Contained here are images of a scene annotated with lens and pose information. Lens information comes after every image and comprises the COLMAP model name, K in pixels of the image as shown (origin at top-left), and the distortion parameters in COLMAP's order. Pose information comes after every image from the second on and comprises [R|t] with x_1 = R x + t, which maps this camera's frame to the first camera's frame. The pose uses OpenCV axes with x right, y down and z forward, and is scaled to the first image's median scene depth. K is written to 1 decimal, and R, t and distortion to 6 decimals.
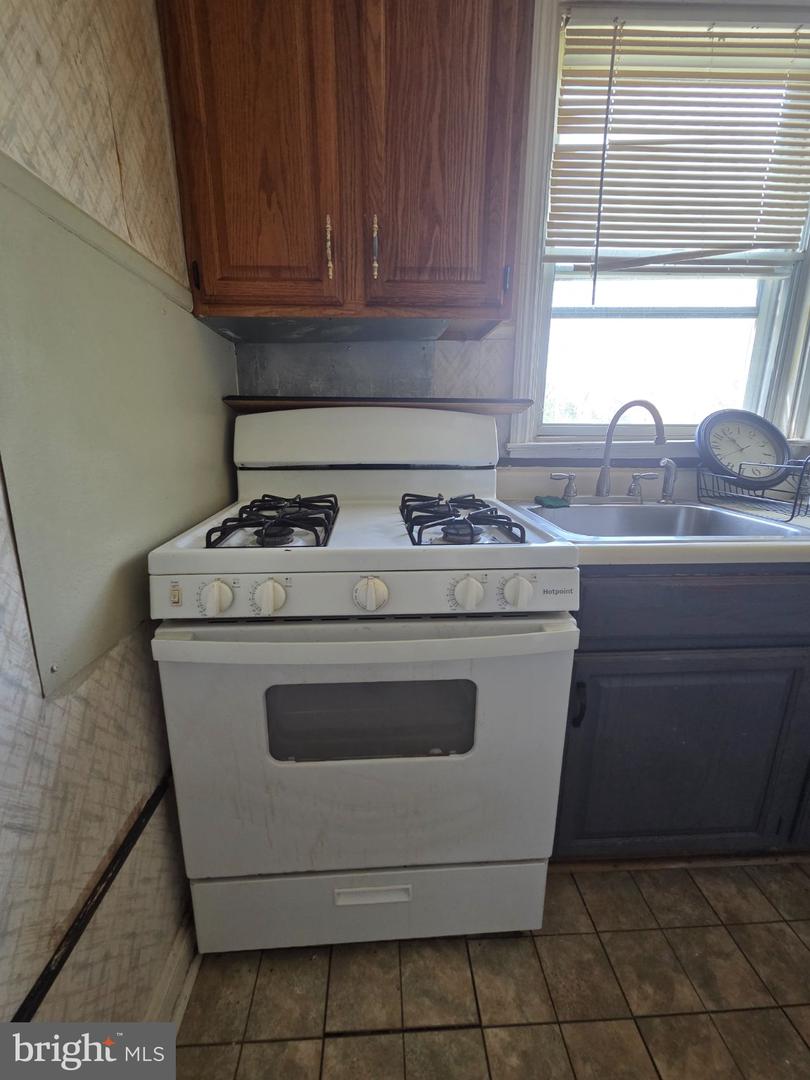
lens RADIAL K [[444.2, 0, 397.0], [0, 444.2, 540.1], [0, 0, 1]] dist [0.002904, 0.000090]
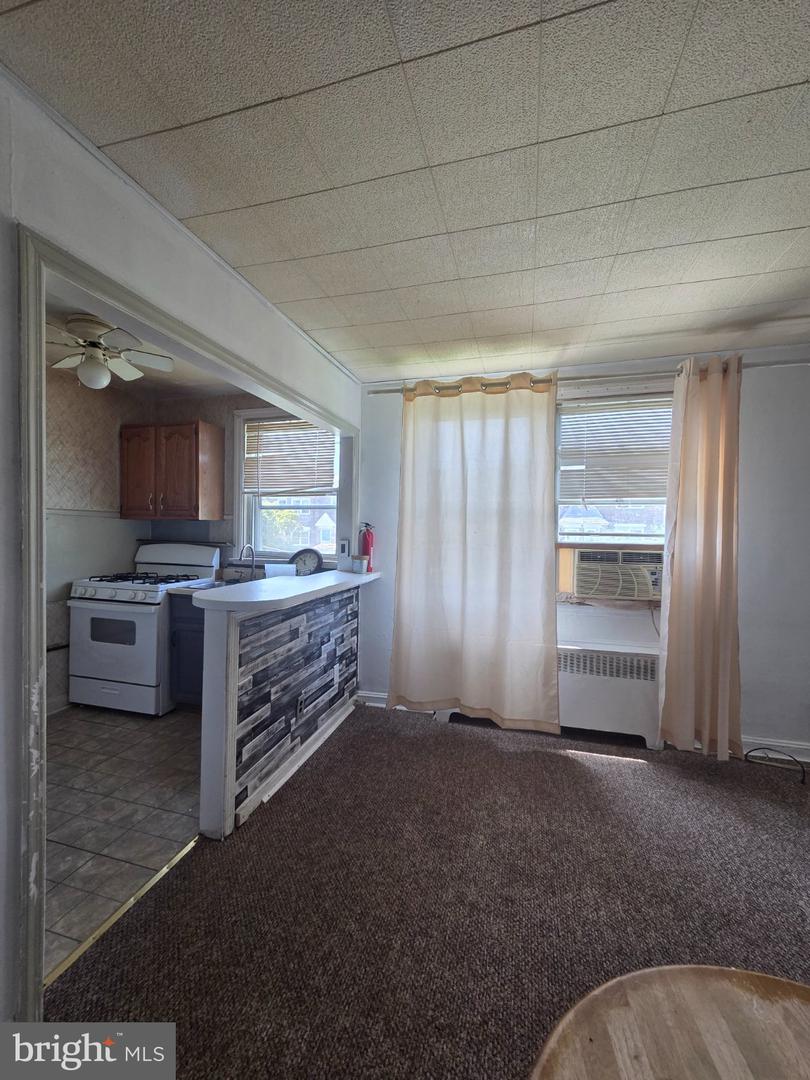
lens RADIAL K [[444.2, 0, 397.9], [0, 444.2, 538.0], [0, 0, 1]] dist [0.002904, 0.000090]
pose [[0.947155, 0.023661, -0.319903, 2.889571], [-0.097023, 0.971696, -0.215392, 0.190944], [0.305752, 0.235048, 0.922642, -1.606820]]
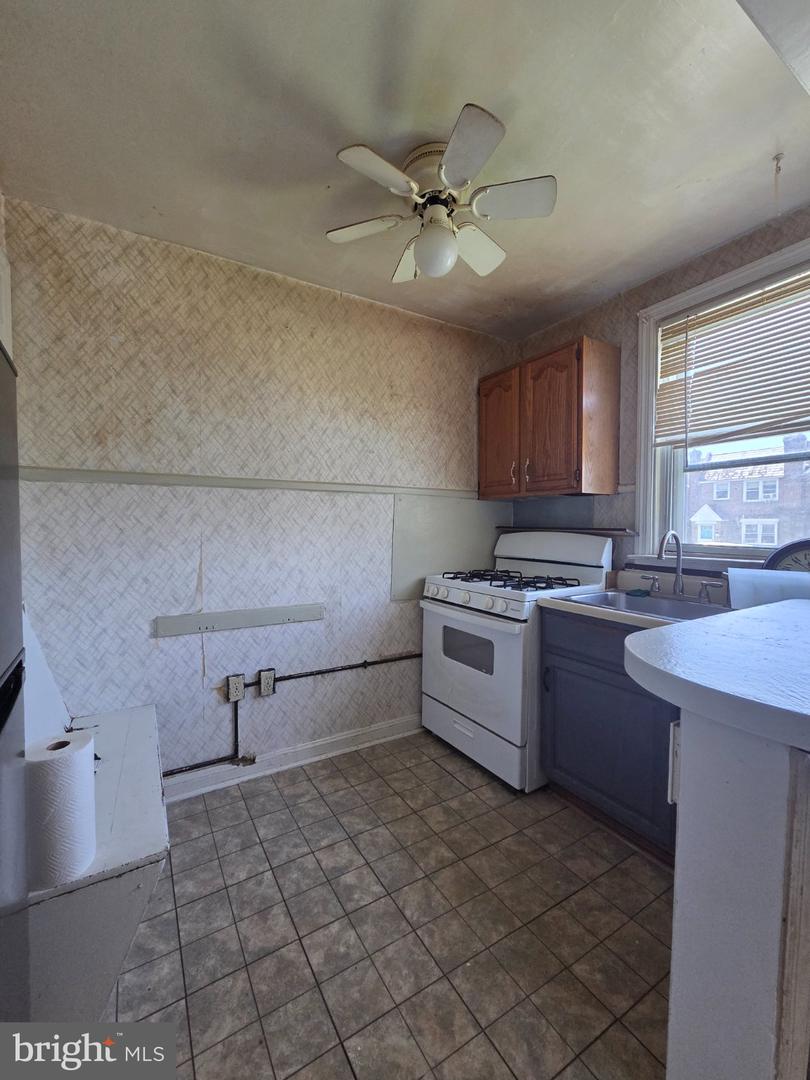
lens RADIAL K [[444.2, 0, 396.3], [0, 444.2, 535.9], [0, 0, 1]] dist [0.002904, 0.000090]
pose [[0.468986, 0.026213, -0.882817, 1.820201], [-0.221333, 0.971152, -0.088744, 0.064299], [0.855023, 0.237016, 0.461259, -0.664237]]
